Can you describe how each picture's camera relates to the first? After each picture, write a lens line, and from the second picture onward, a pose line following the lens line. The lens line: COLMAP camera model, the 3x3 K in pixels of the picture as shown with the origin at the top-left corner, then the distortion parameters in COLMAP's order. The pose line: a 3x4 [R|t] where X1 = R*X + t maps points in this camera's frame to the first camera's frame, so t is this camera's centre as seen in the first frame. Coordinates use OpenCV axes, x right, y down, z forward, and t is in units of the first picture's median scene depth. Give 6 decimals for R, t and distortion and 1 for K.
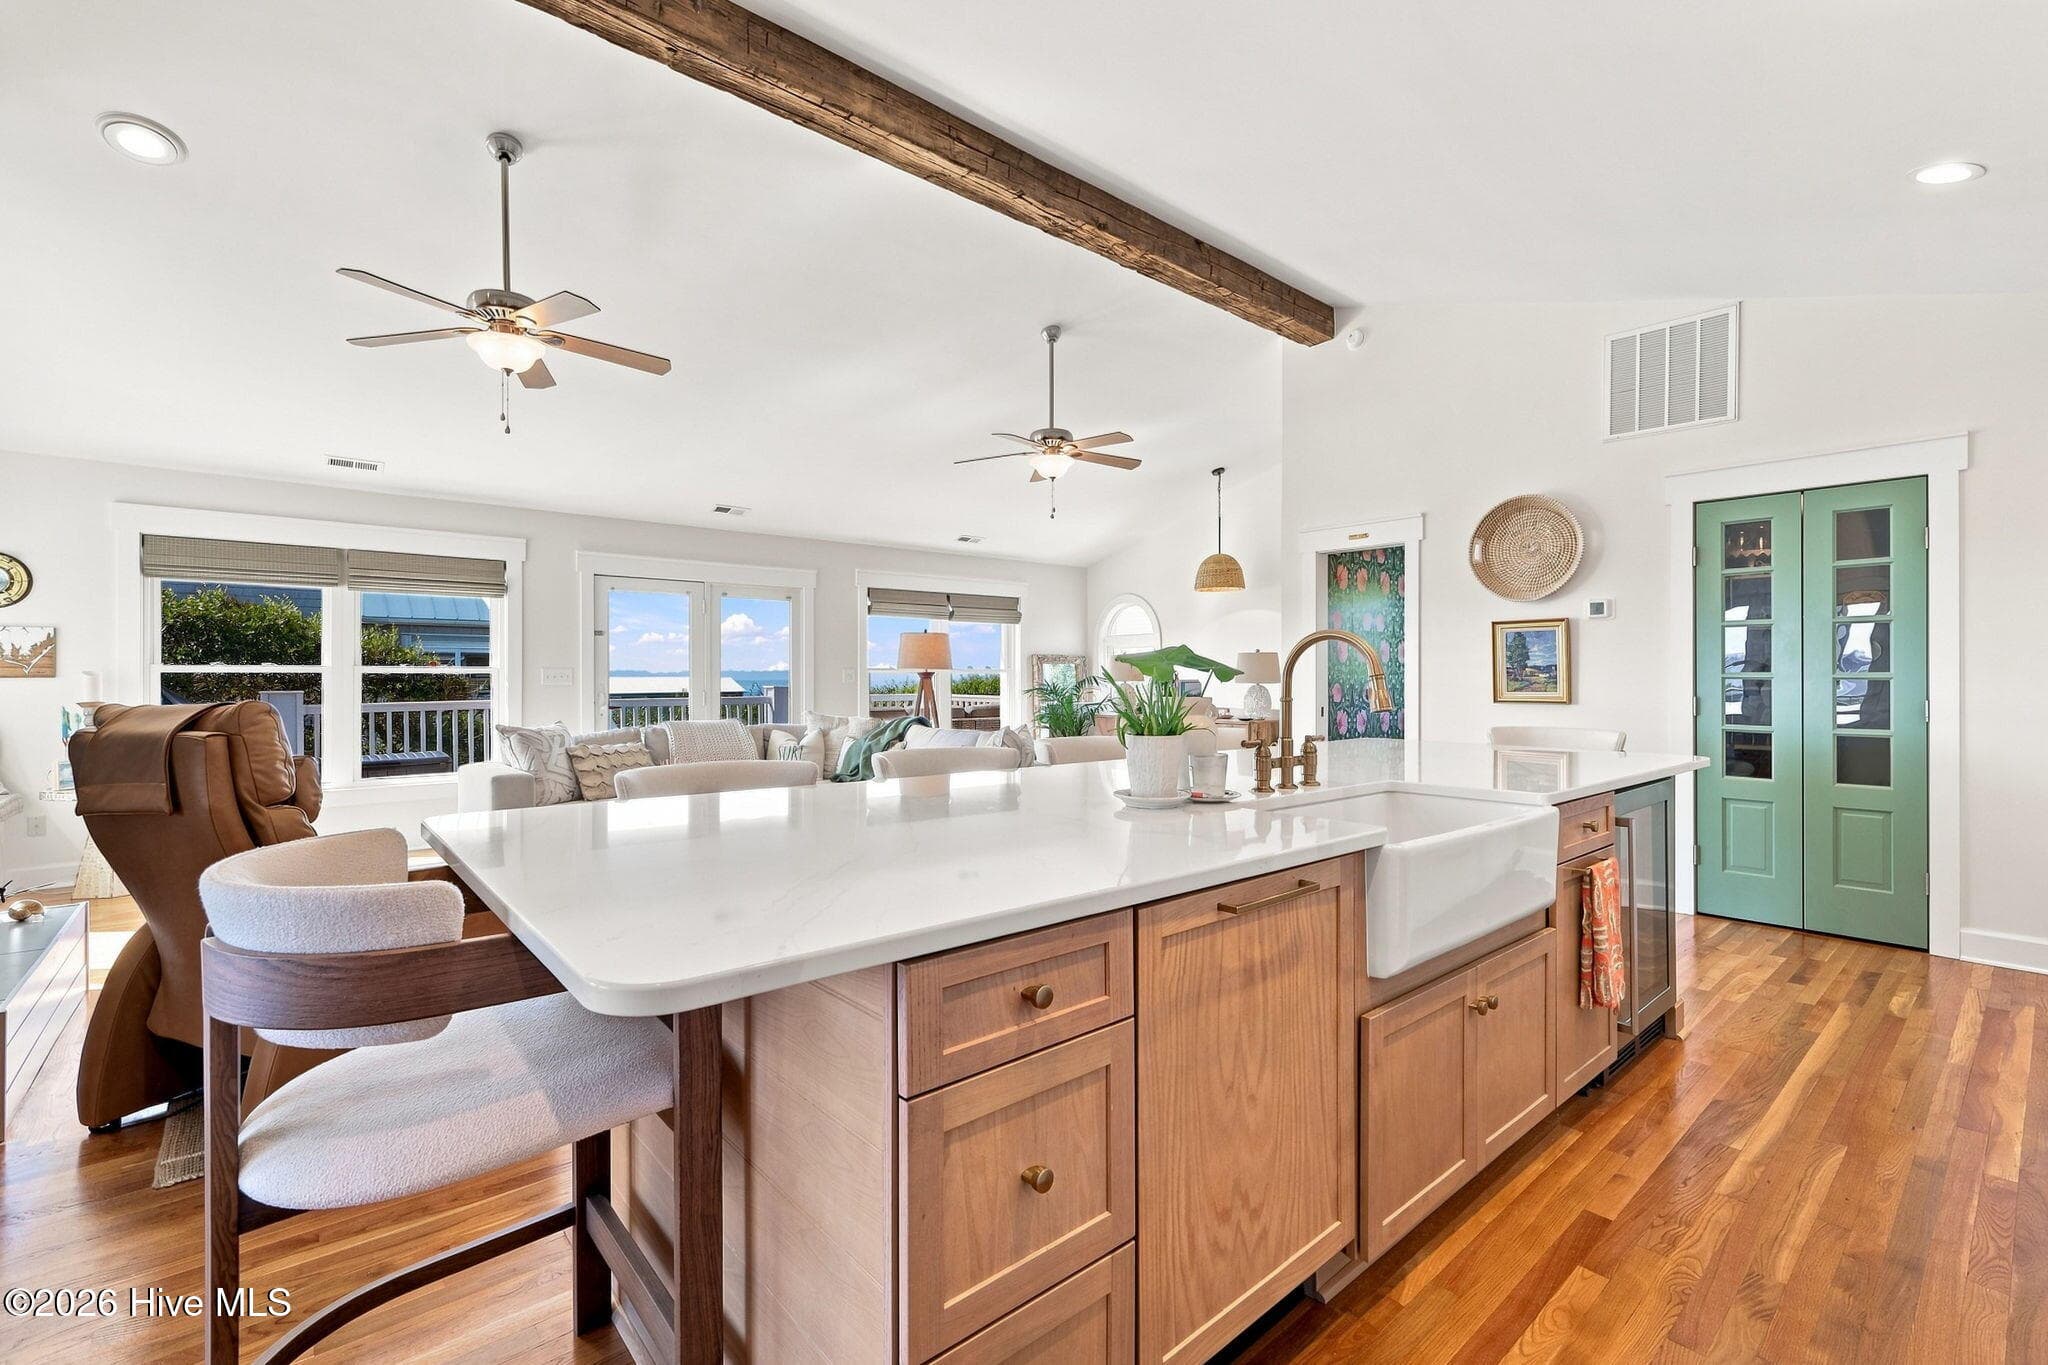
lens RADIAL K [[902.5, 0, 1027.1], [0, 902.5, 678.5], [0, 0, 1]] dist [-0.000179, -0.000078]
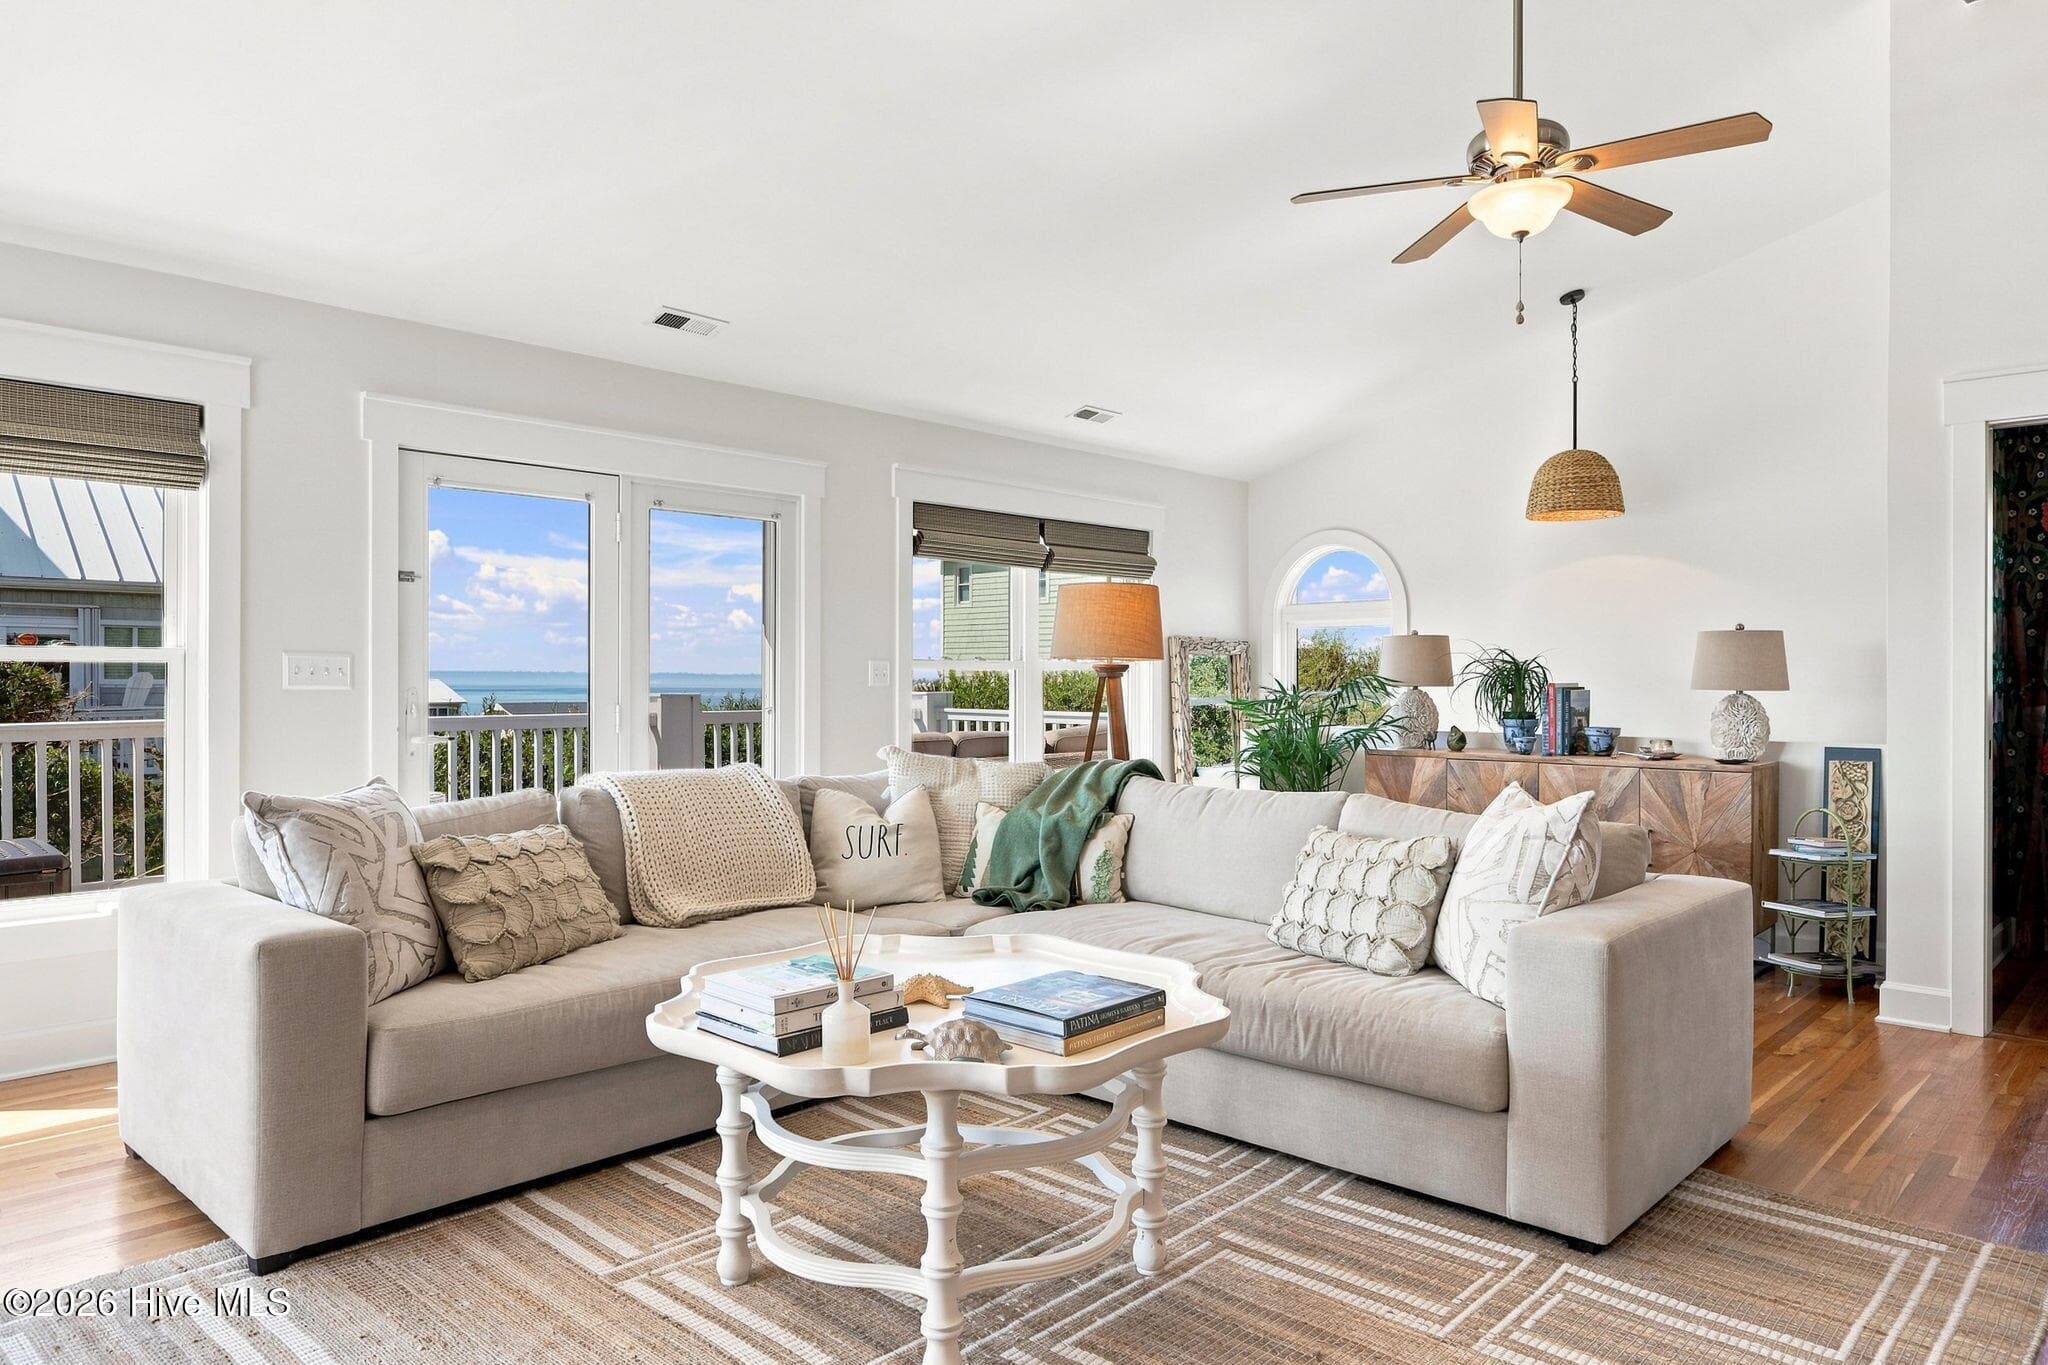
lens RADIAL K [[1317.5, 0, 1022.3], [0, 1317.5, 683.1], [0, 0, 1]] dist [0.003399, 0.001757]
pose [[0.994846, 0.003628, 0.101334, -0.228512], [-0.003635, 0.999993, -0.000117, 0.002774], [-0.101334, -0.000252, 0.994852, 0.298122]]
